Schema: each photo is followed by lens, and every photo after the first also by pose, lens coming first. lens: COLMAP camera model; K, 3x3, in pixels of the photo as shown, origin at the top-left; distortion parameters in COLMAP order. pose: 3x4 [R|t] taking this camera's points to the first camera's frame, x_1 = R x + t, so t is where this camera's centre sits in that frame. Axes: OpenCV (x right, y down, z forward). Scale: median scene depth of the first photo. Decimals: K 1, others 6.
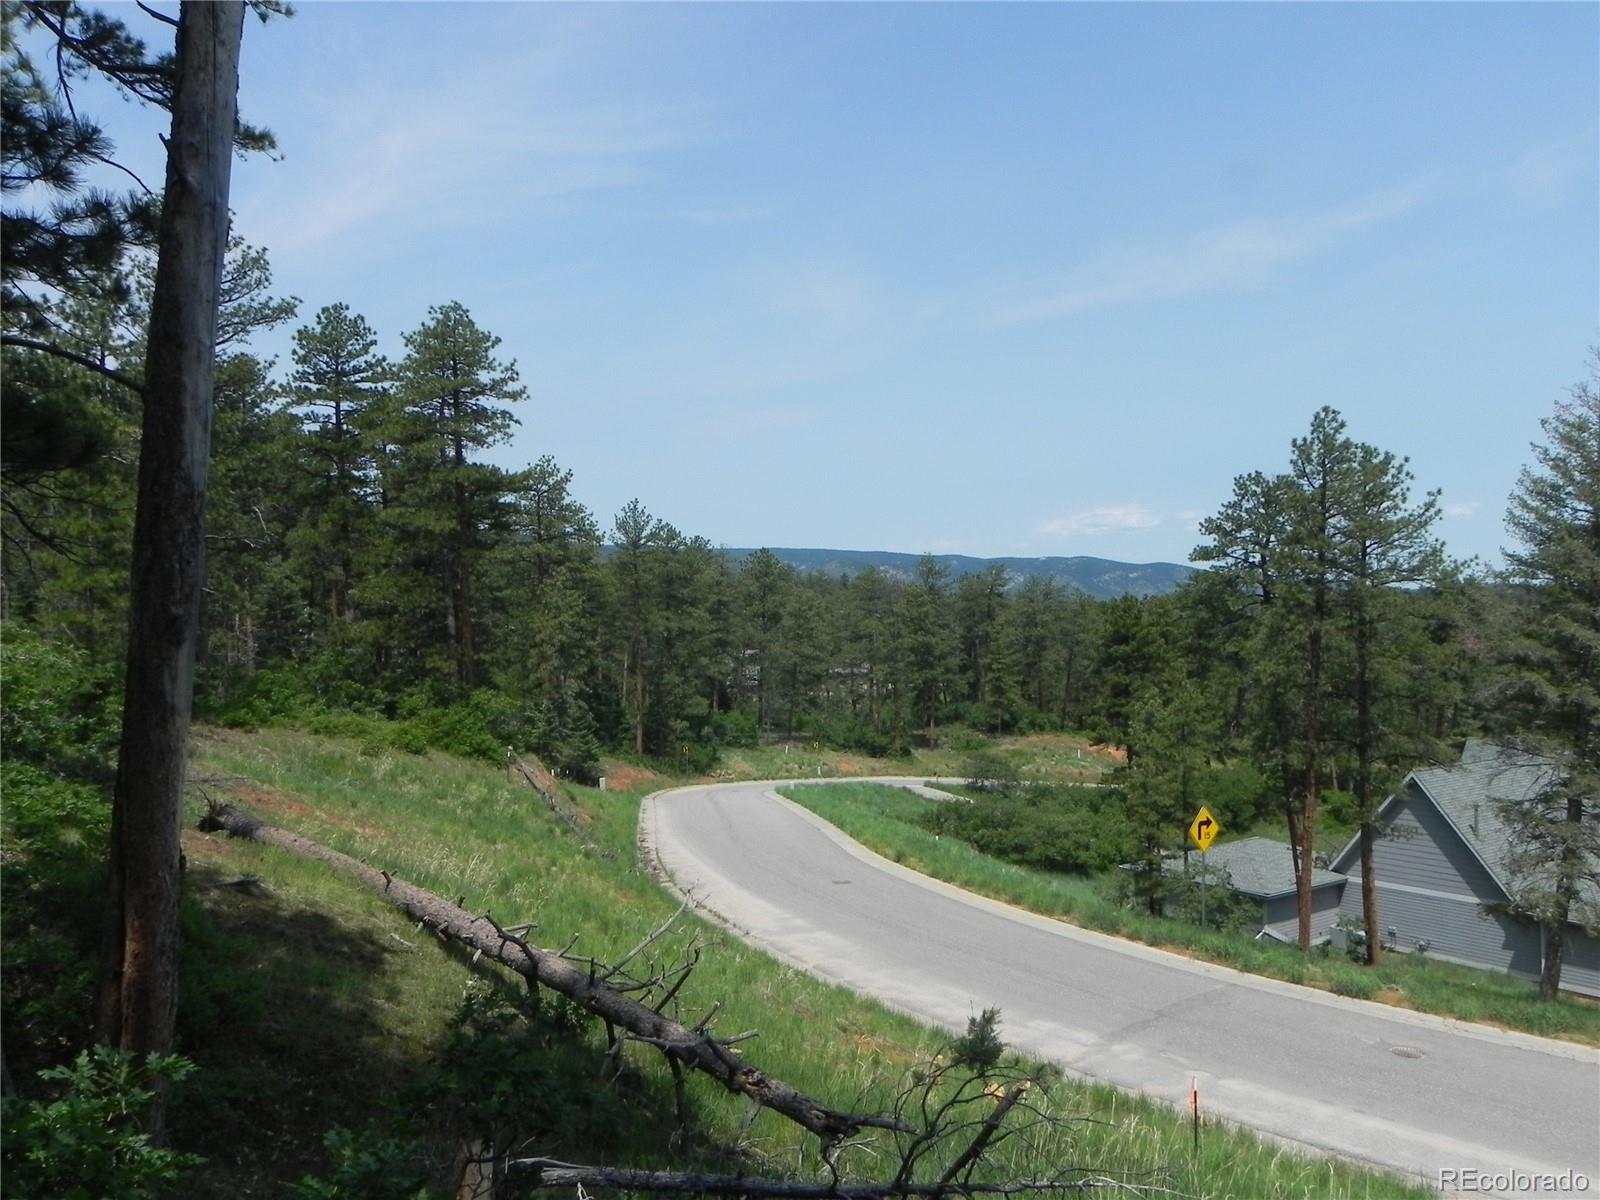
lens RADIAL K [[1222.9, 0, 812.1], [0, 1222.9, 601.1], [0, 0, 1]] dist [0.002185, -0.007277]
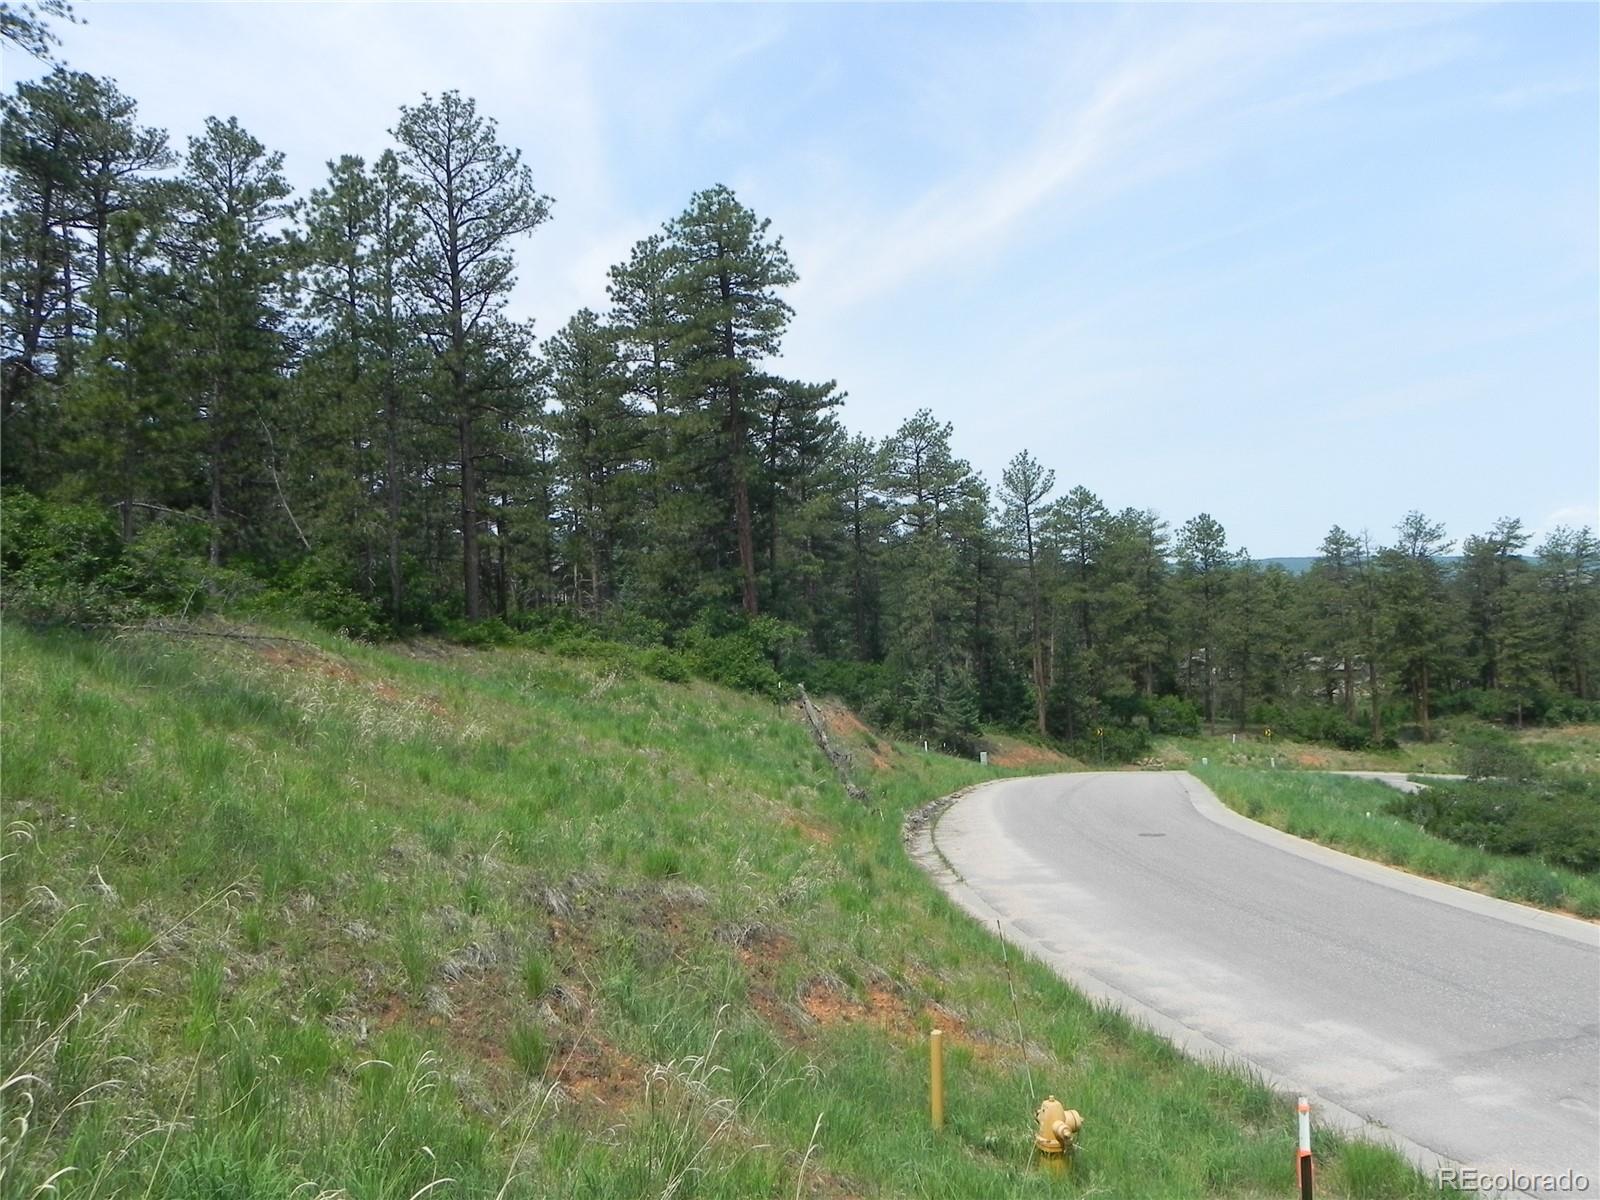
lens RADIAL K [[1202.3, 0, 834.6], [0, 1202.3, 586.3], [0, 0, 1]] dist [0.028143, -0.048154]
pose [[0.923281, -0.047507, -0.381177, 0.061989], [0.033935, 0.998530, -0.042254, 0.051057], [0.382624, 0.026077, 0.923536, 0.127768]]
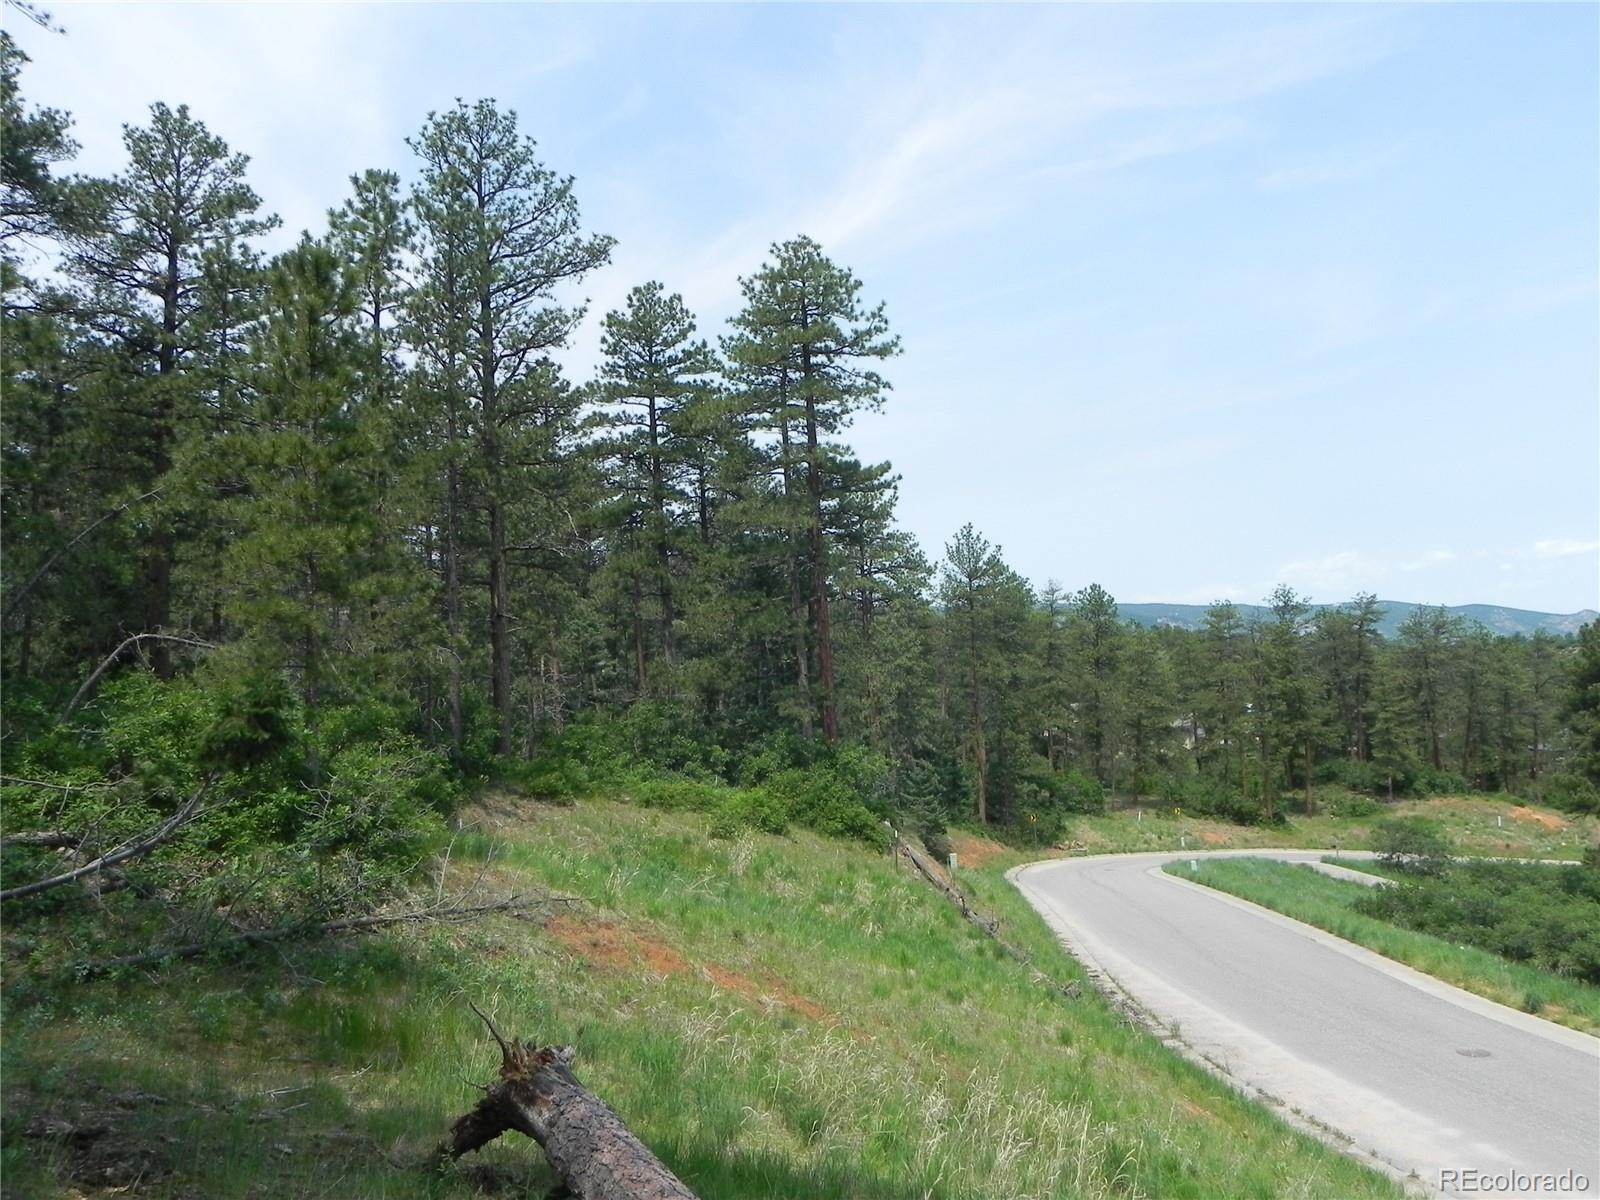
lens RADIAL K [[1200.9, 0, 815.2], [0, 1200.9, 593.5], [0, 0, 1]] dist [0.000556, -0.000912]
pose [[0.977176, -0.037288, -0.209134, -0.077404], [0.025231, 0.997878, -0.060027, 0.013780], [0.210928, 0.053381, 0.976043, 0.159280]]
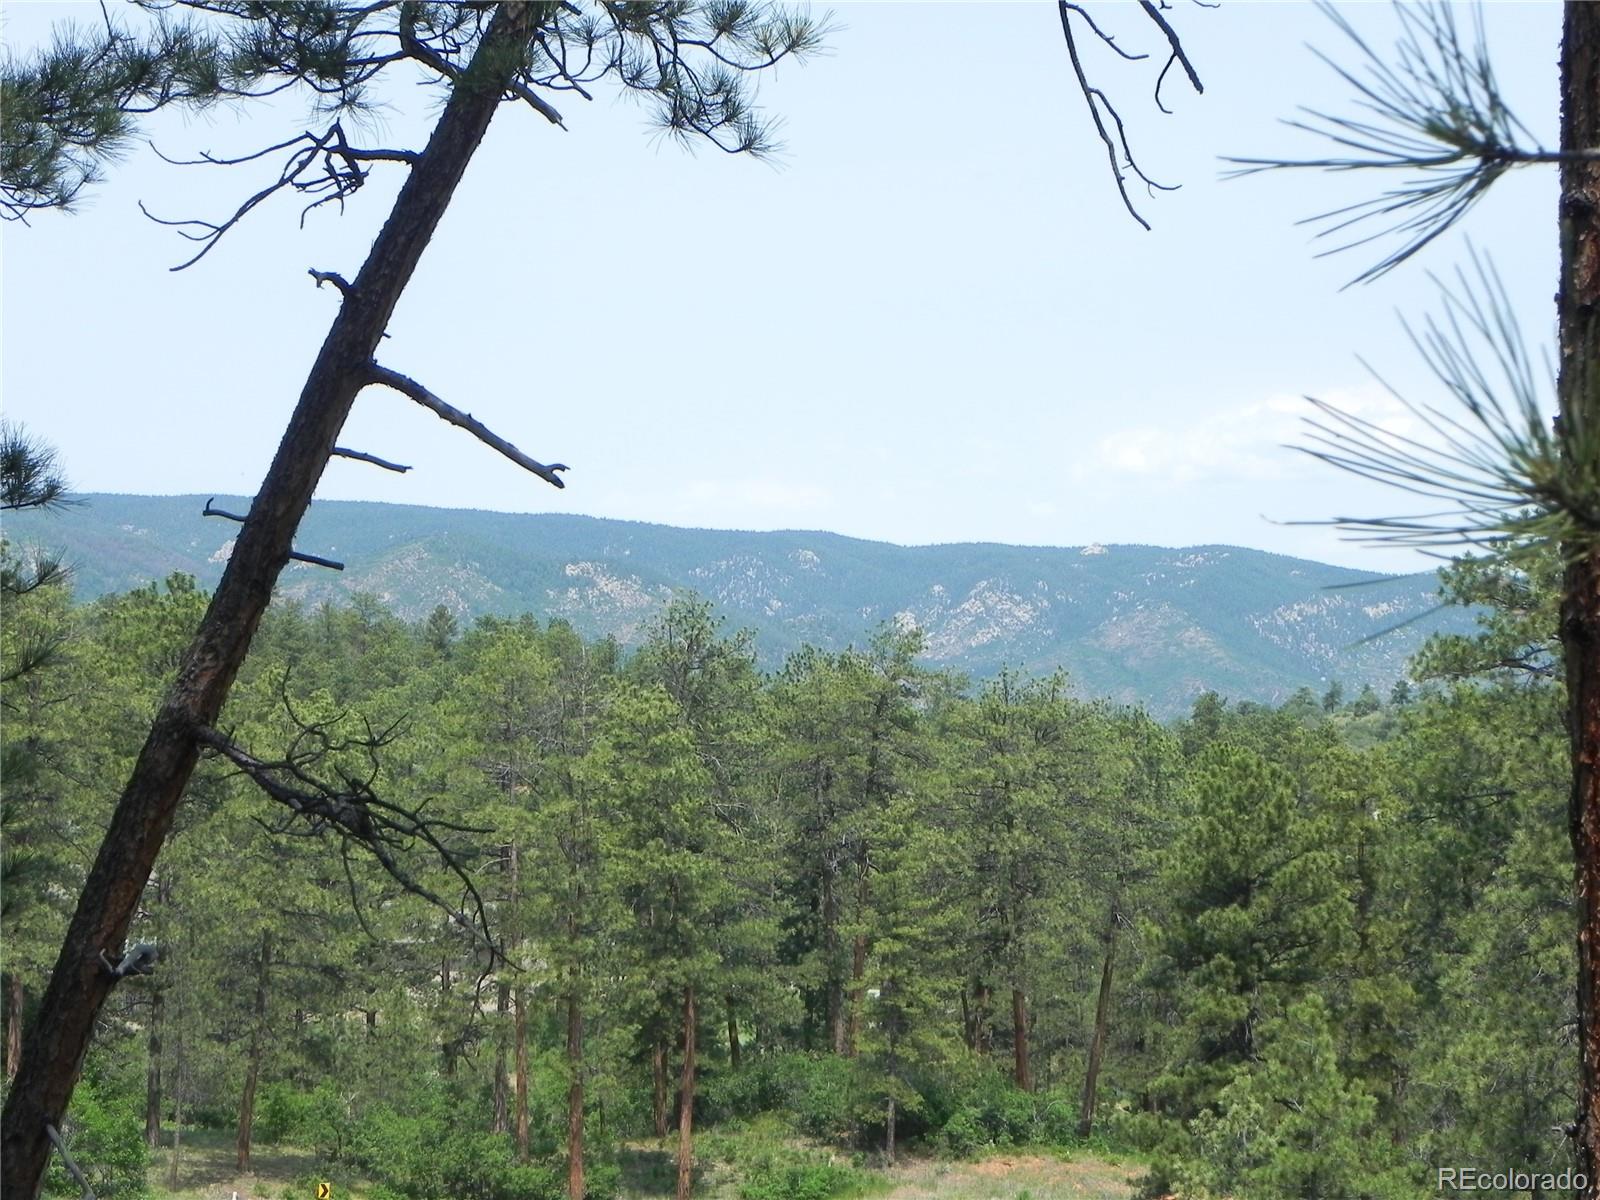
lens RADIAL K [[4079.0, 0, 884.7], [0, 4079.0, 557.5], [0, 0, 1]] dist [0.037037, -0.329491]
pose [[0.991069, 0.023180, 0.131318, 0.005658], [-0.019691, 0.999419, -0.027808, -0.029614], [-0.131886, 0.024974, 0.990950, -0.128382]]
